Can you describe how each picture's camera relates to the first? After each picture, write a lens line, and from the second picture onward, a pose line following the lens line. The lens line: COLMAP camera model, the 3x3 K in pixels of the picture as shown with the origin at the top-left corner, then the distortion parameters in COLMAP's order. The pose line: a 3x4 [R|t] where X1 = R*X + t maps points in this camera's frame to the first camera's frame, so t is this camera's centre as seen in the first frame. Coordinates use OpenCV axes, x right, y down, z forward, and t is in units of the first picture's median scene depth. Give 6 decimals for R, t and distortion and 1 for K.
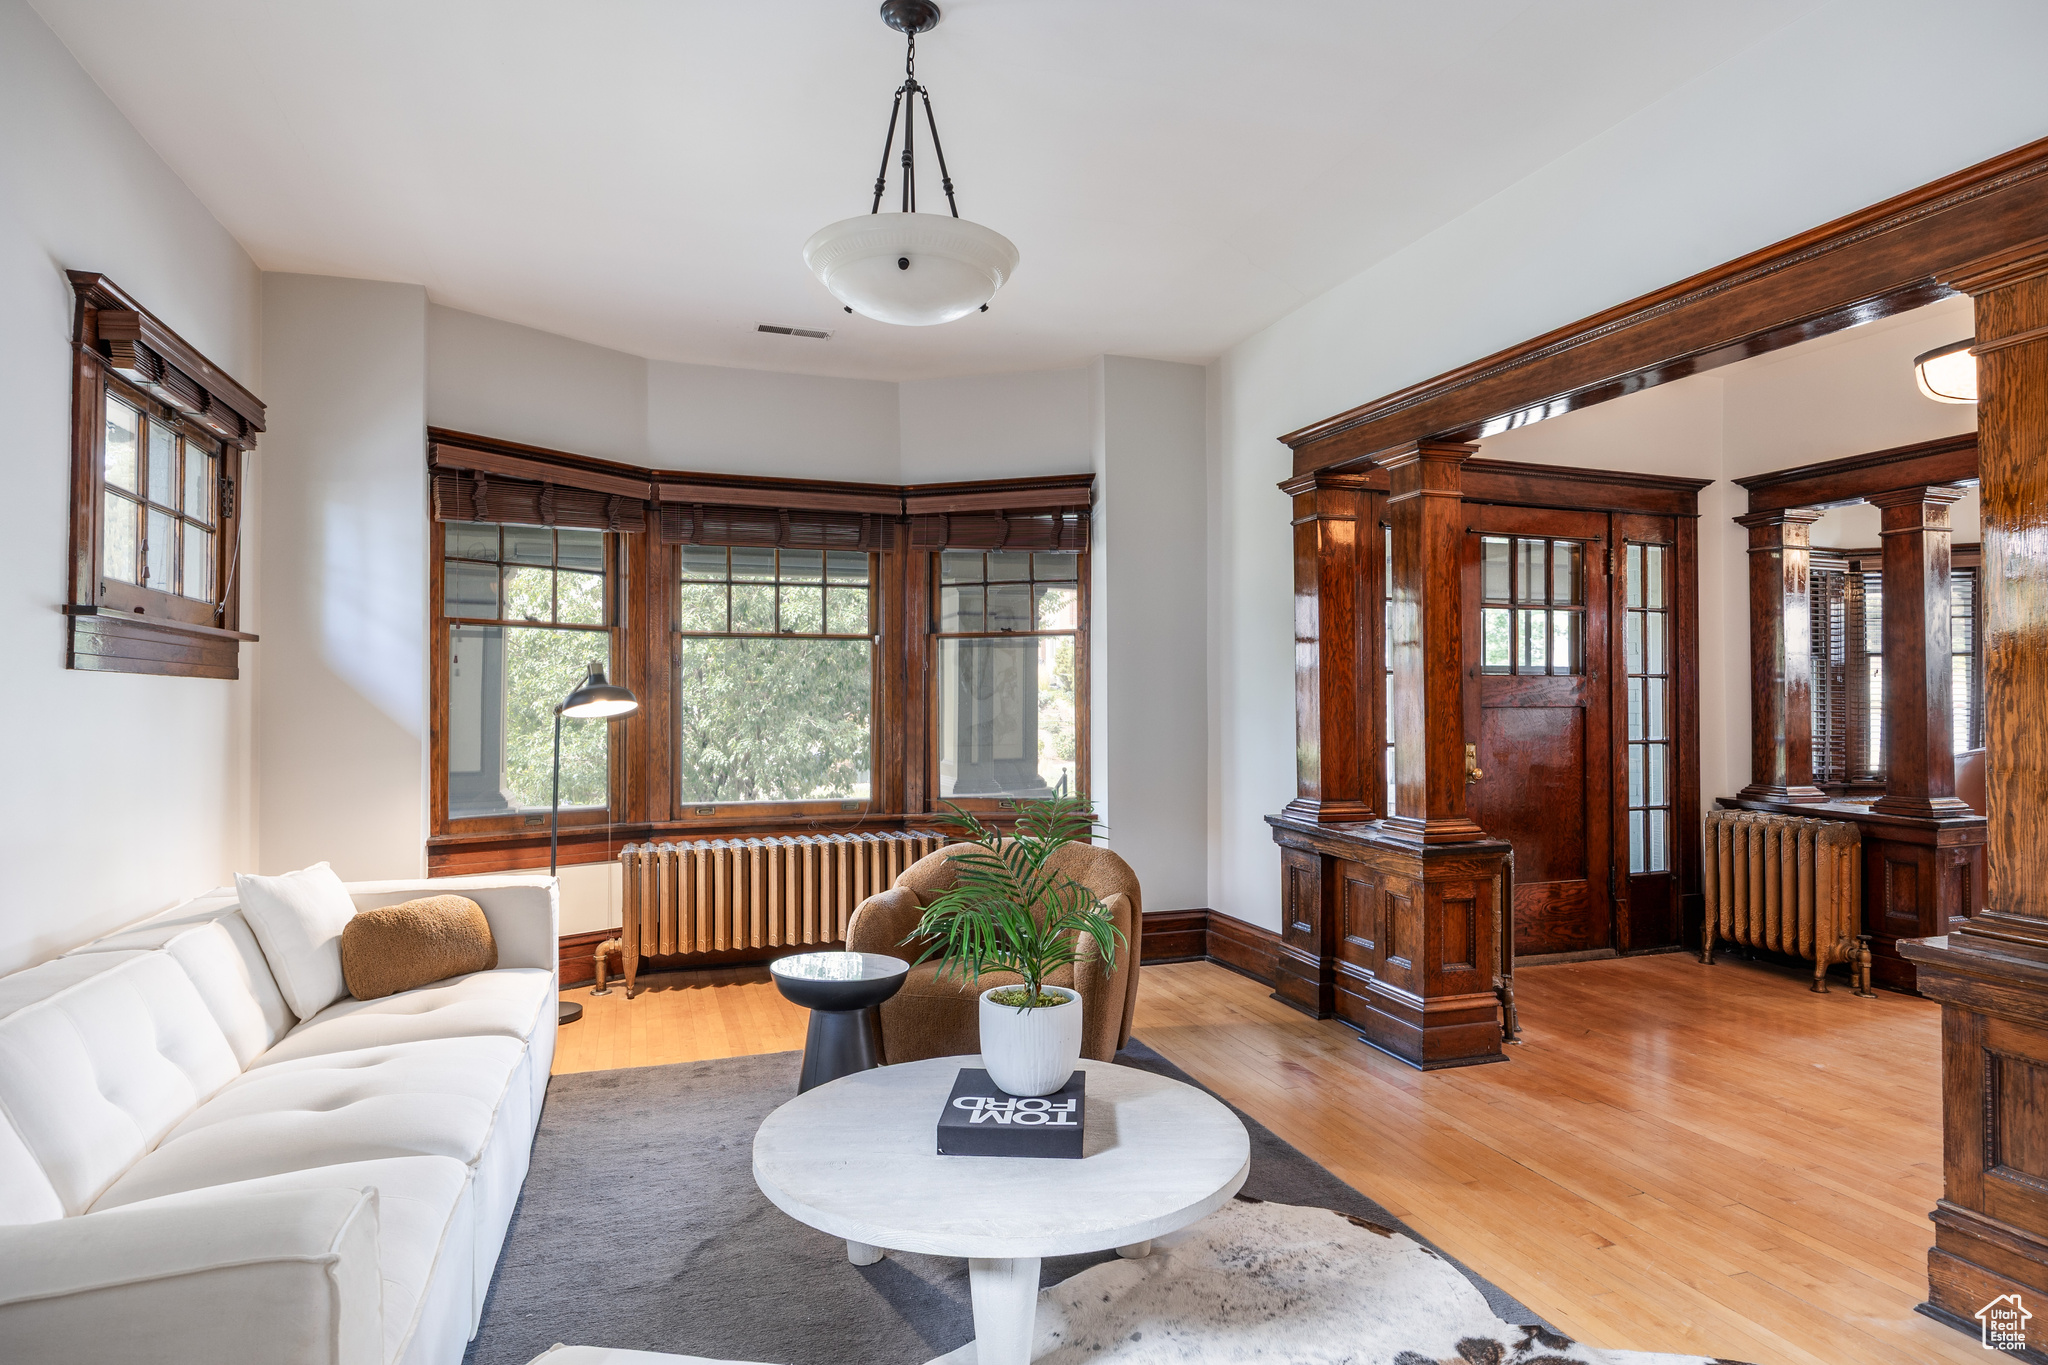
lens RADIAL K [[1117.0, 0, 1023.3], [0, 1117.0, 680.5], [0, 0, 1]] dist [-0.000377, -0.001040]
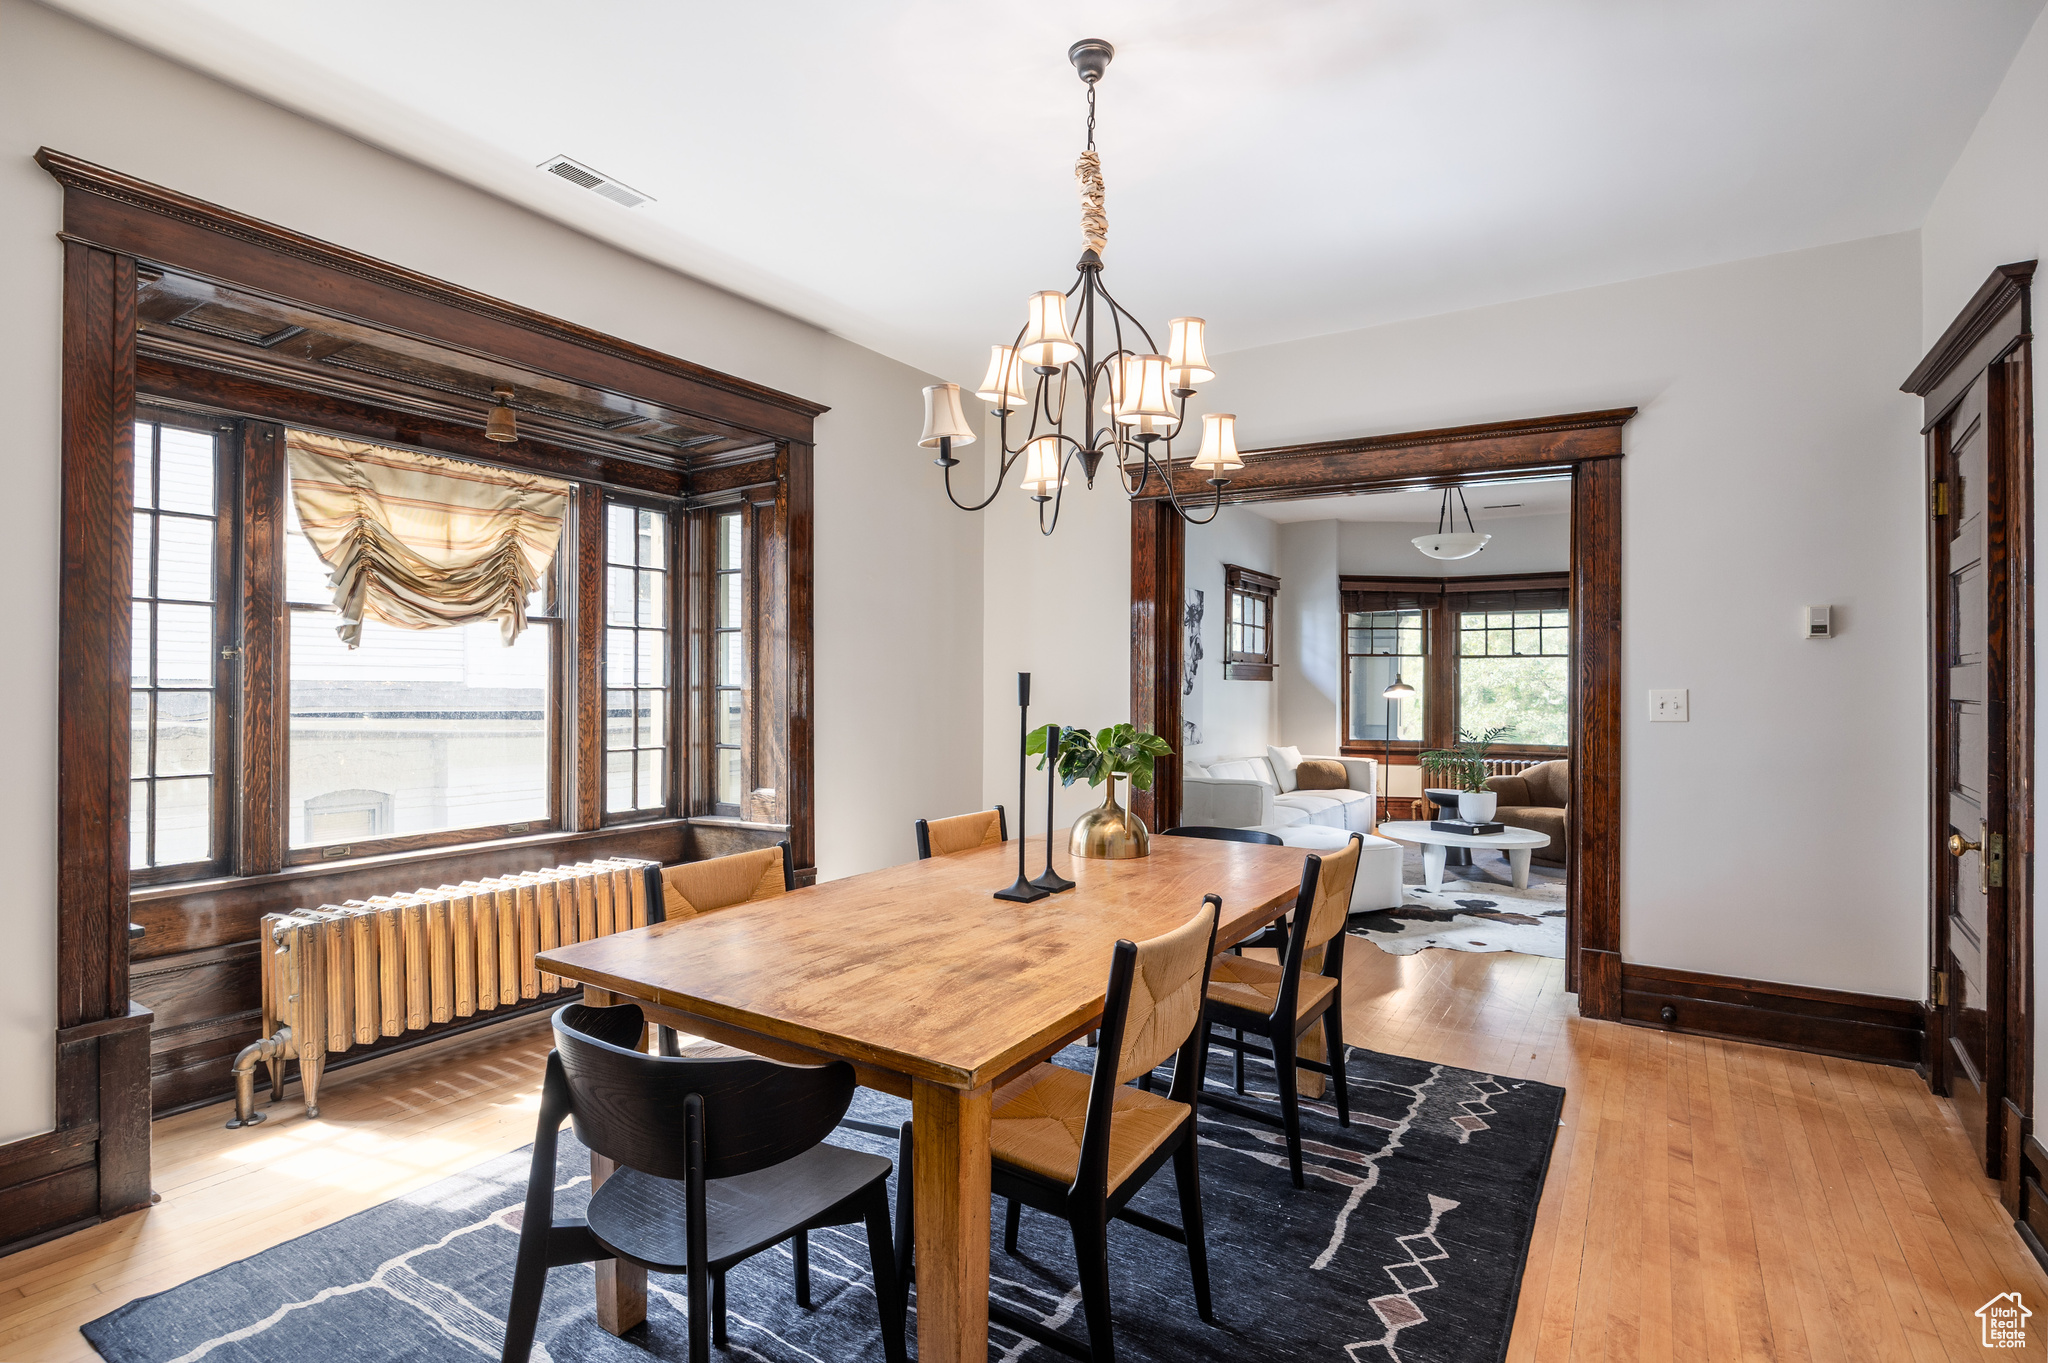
lens RADIAL K [[1014.2, 0, 1016.1], [0, 1014.2, 684.8], [0, 0, 1]] dist [-0.002921, -0.000311]
pose [[0.618789, 0.006838, -0.785528, 0.884356], [0.014250, 0.999700, 0.019927, -0.051665], [0.785428, -0.023524, 0.618506, -1.060141]]
